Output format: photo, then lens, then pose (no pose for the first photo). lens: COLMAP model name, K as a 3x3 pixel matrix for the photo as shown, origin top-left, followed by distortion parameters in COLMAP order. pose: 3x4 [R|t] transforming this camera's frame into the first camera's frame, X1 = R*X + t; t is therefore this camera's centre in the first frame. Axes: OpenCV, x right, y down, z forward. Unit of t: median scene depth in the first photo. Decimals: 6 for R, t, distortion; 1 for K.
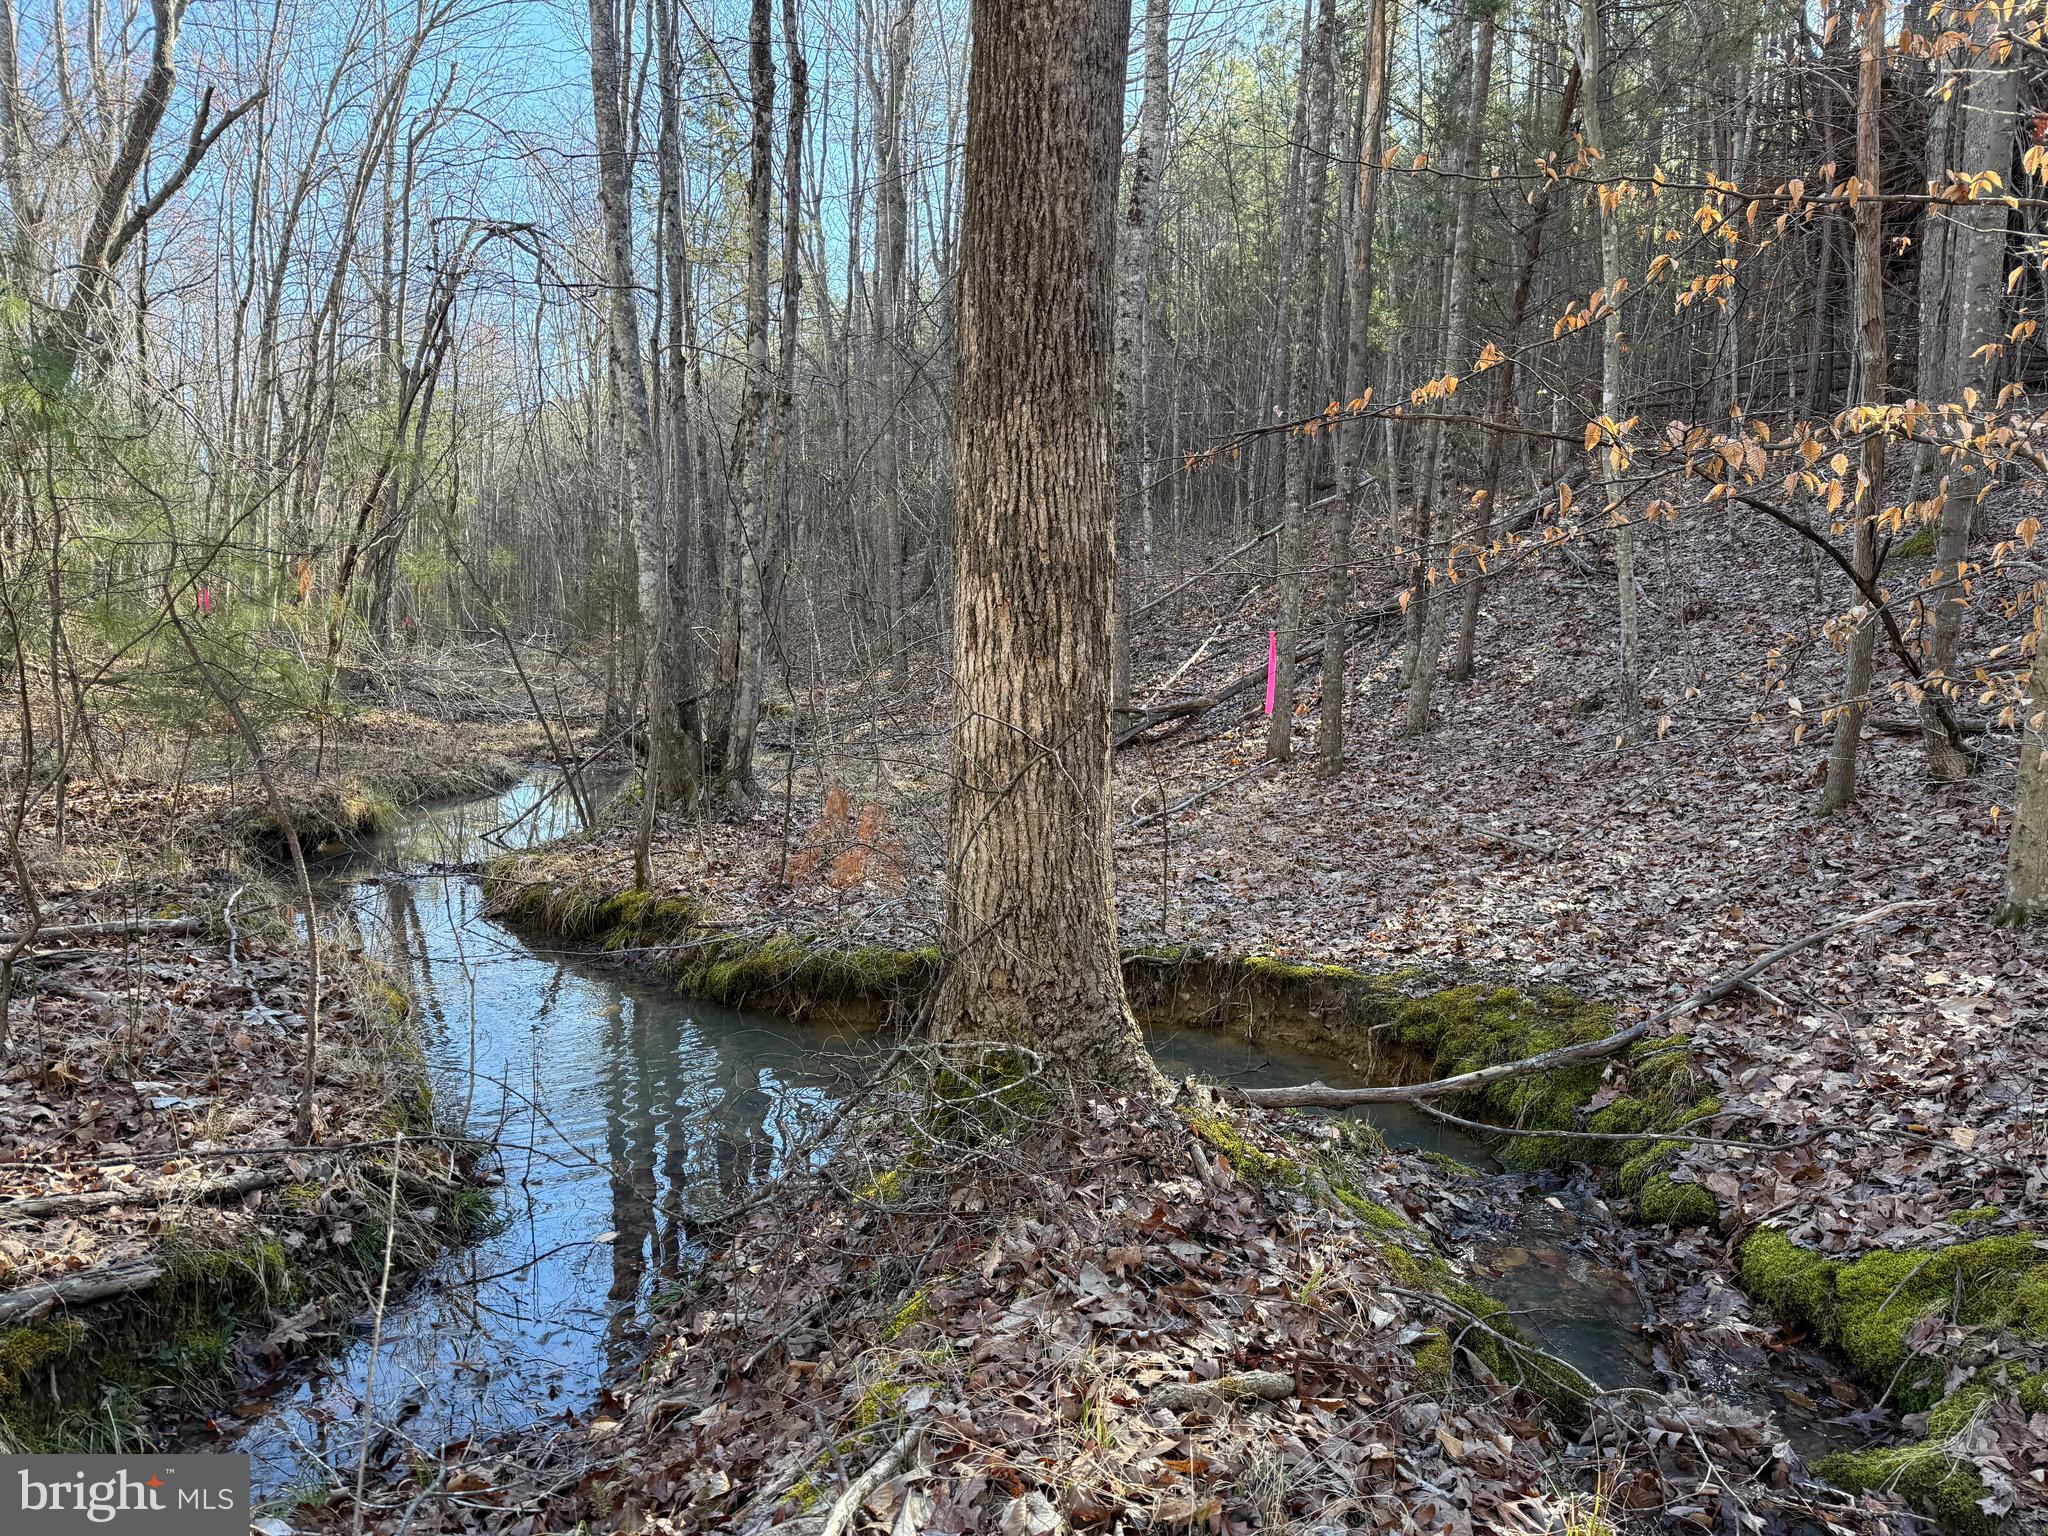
lens RADIAL K [[1459.3, 0, 1034.4], [0, 1459.3, 778.6], [0, 0, 1]] dist [0.124759, -0.197808]
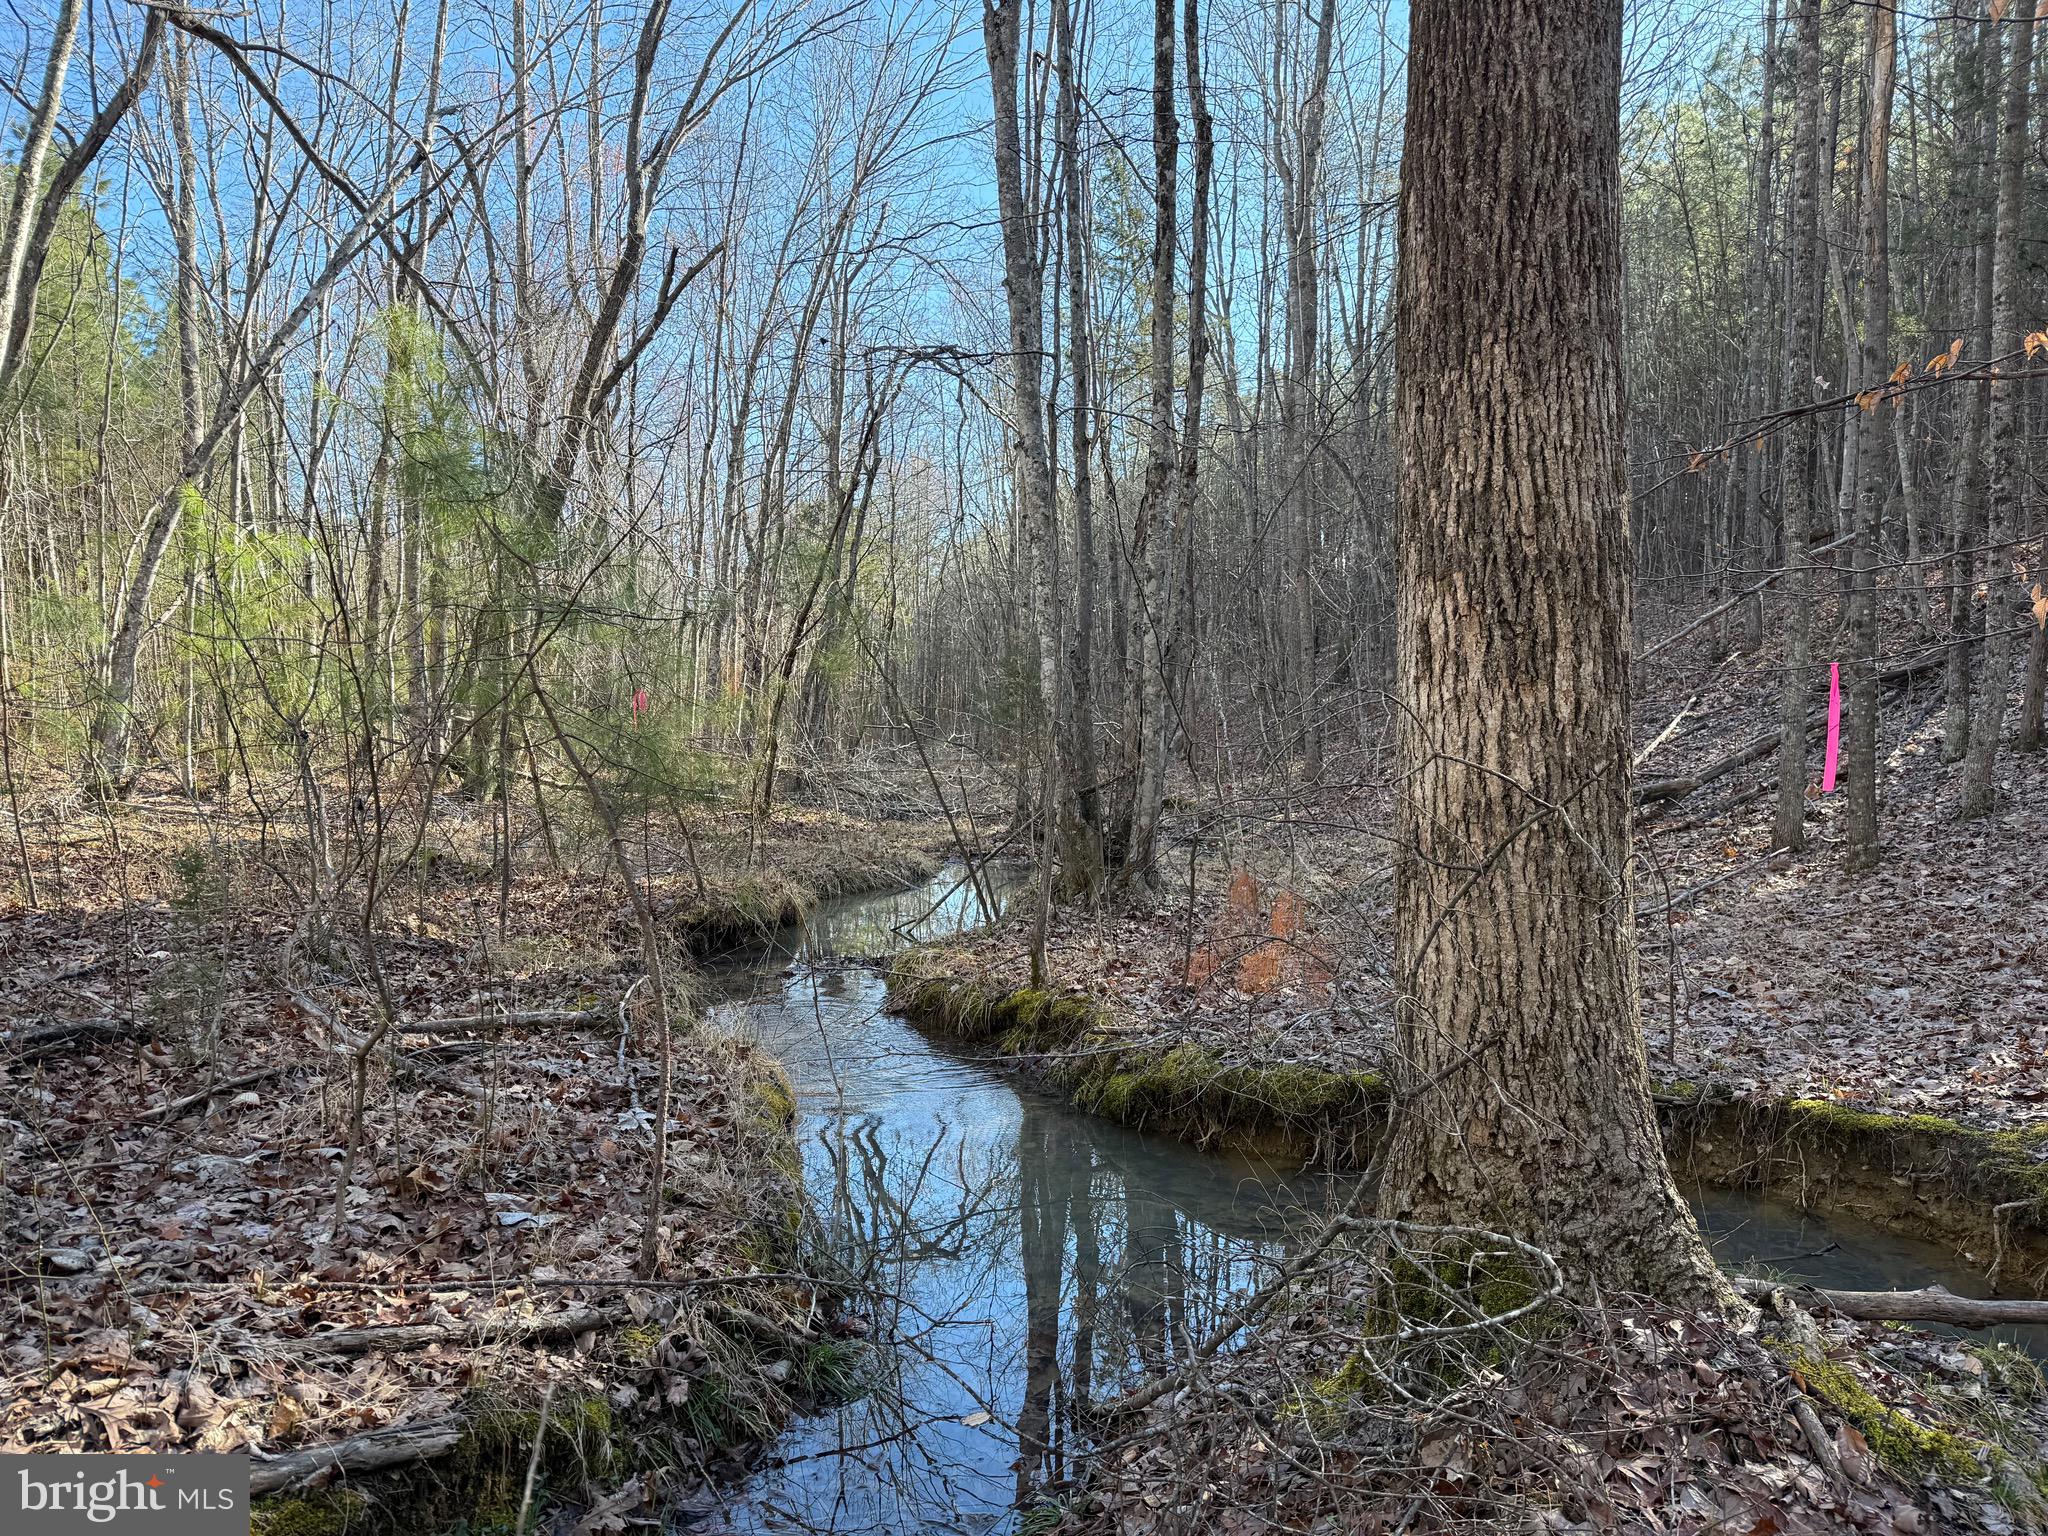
lens RADIAL K [[1093.2, 0, 1061.6], [0, 1093.2, 824.1], [0, 0, 1]] dist [0.093604, -0.089344]
pose [[0.953045, -0.022805, -0.301968, -0.048156], [0.001797, 0.997569, -0.069666, 0.022892], [0.302823, 0.065852, 0.950769, 0.391796]]
